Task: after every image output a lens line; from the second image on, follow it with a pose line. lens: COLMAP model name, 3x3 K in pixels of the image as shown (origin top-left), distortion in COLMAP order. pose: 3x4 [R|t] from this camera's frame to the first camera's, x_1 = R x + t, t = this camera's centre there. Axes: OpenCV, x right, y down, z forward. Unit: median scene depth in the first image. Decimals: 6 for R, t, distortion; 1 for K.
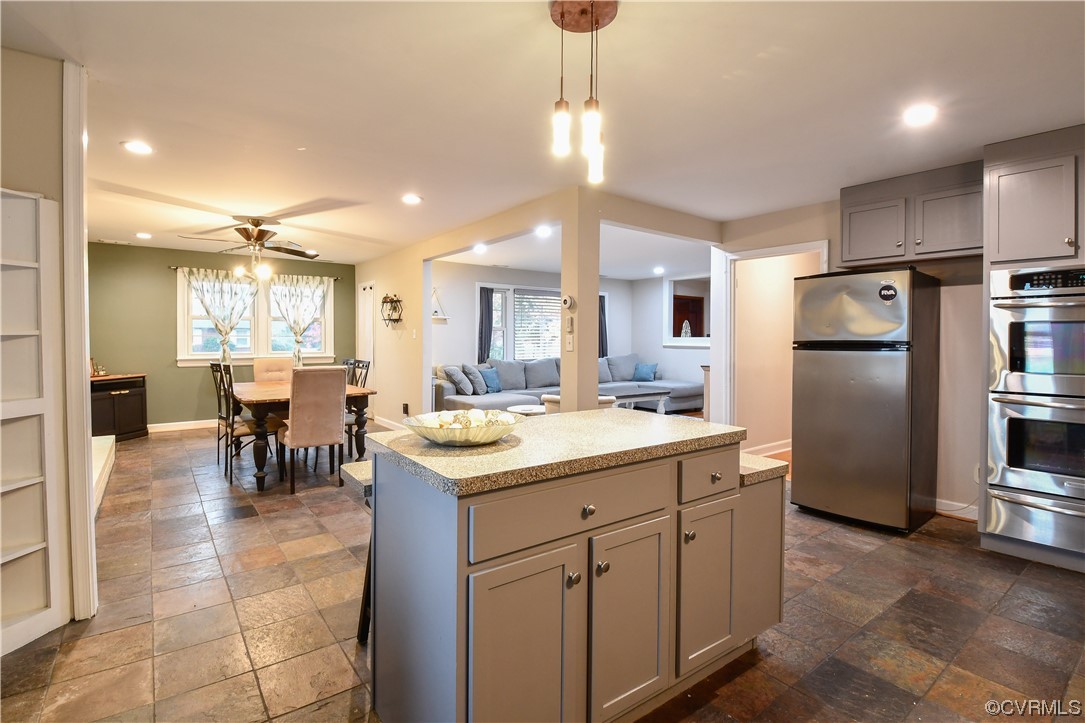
lens RADIAL K [[509.7, 0, 538.9], [0, 509.7, 346.4], [0, 0, 1]] dist [0.000690, -0.001115]
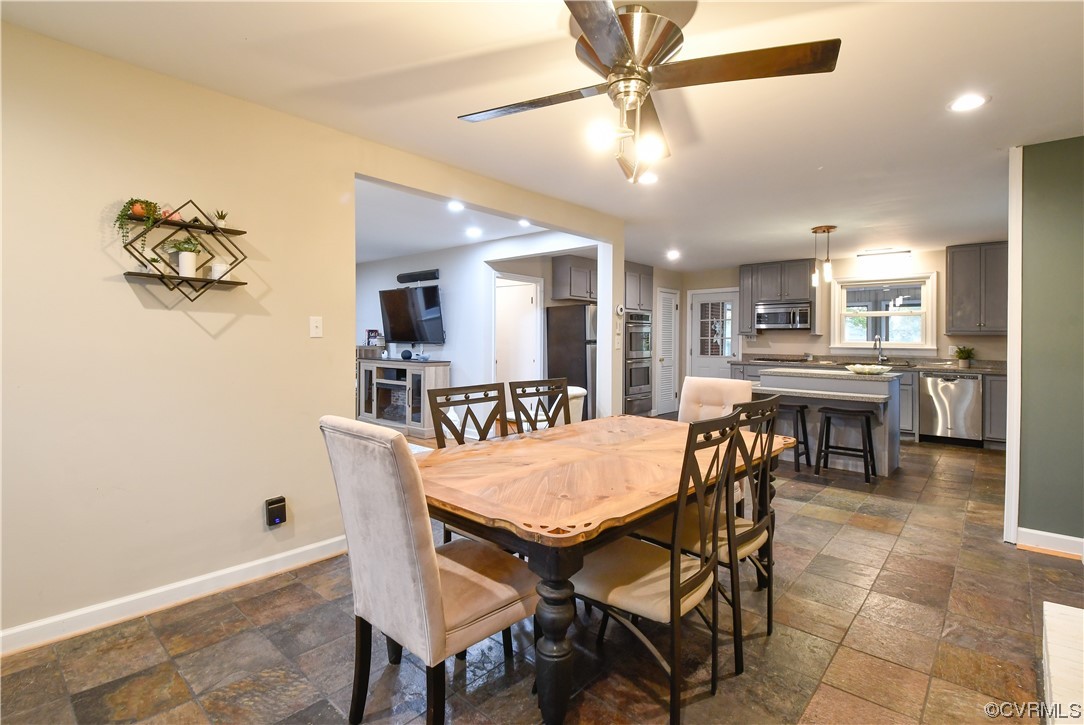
lens RADIAL K [[505.7, 0, 545.1], [0, 505.7, 340.3], [0, 0, 1]] dist [0.003935, -0.007743]
pose [[-0.201570, -0.009521, 0.979428, -0.647239], [0.007287, 0.999911, 0.011220, -0.015161], [-0.979447, 0.009398, -0.201482, 0.822450]]
